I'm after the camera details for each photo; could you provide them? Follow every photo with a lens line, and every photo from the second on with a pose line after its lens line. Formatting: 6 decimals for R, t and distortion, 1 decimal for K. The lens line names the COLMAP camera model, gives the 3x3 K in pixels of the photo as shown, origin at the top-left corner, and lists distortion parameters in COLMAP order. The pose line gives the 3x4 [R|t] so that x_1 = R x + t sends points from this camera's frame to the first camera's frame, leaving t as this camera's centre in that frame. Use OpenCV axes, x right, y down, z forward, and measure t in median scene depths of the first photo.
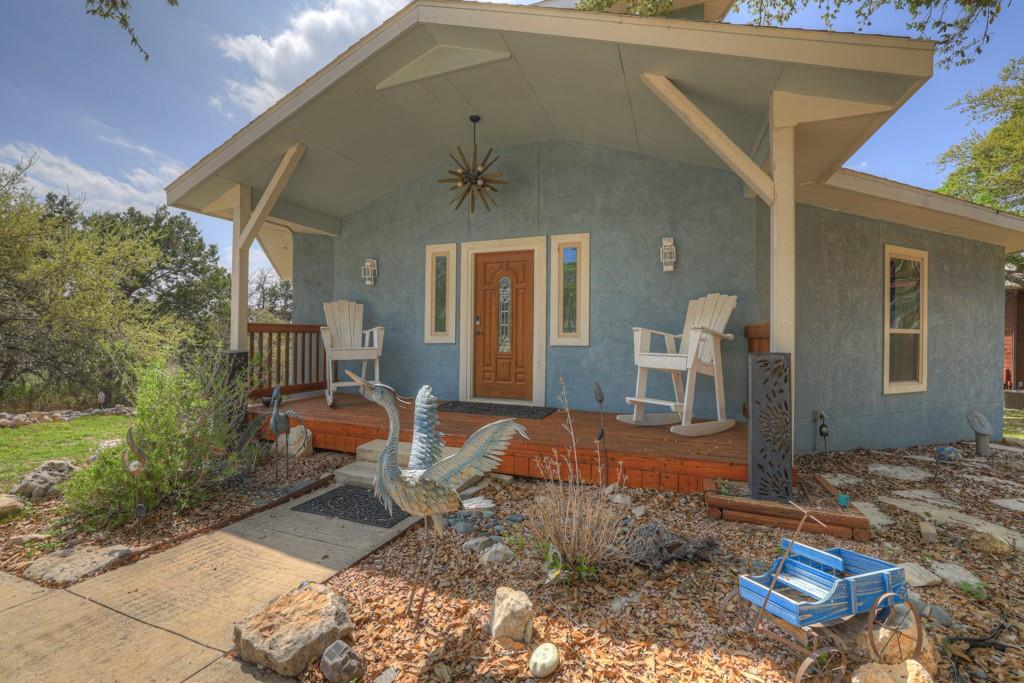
lens RADIAL K [[437.8, 0, 506.8], [0, 437.8, 337.4], [0, 0, 1]] dist [-0.019630, 0.000067]
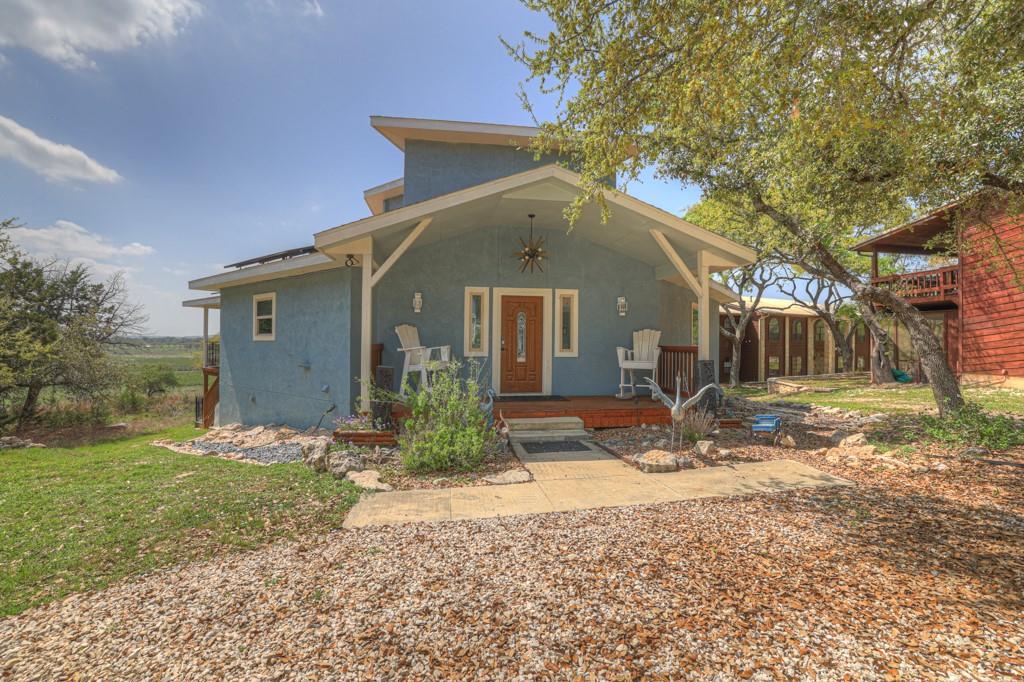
lens RADIAL K [[437.8, 0, 506.8], [0, 437.8, 336.9], [0, 0, 1]] dist [-0.019630, 0.000067]
pose [[0.869444, 0.007738, 0.493971, -0.835544], [-0.000338, 0.999886, -0.015068, -0.031293], [-0.494032, 0.012934, 0.869348, -0.303075]]
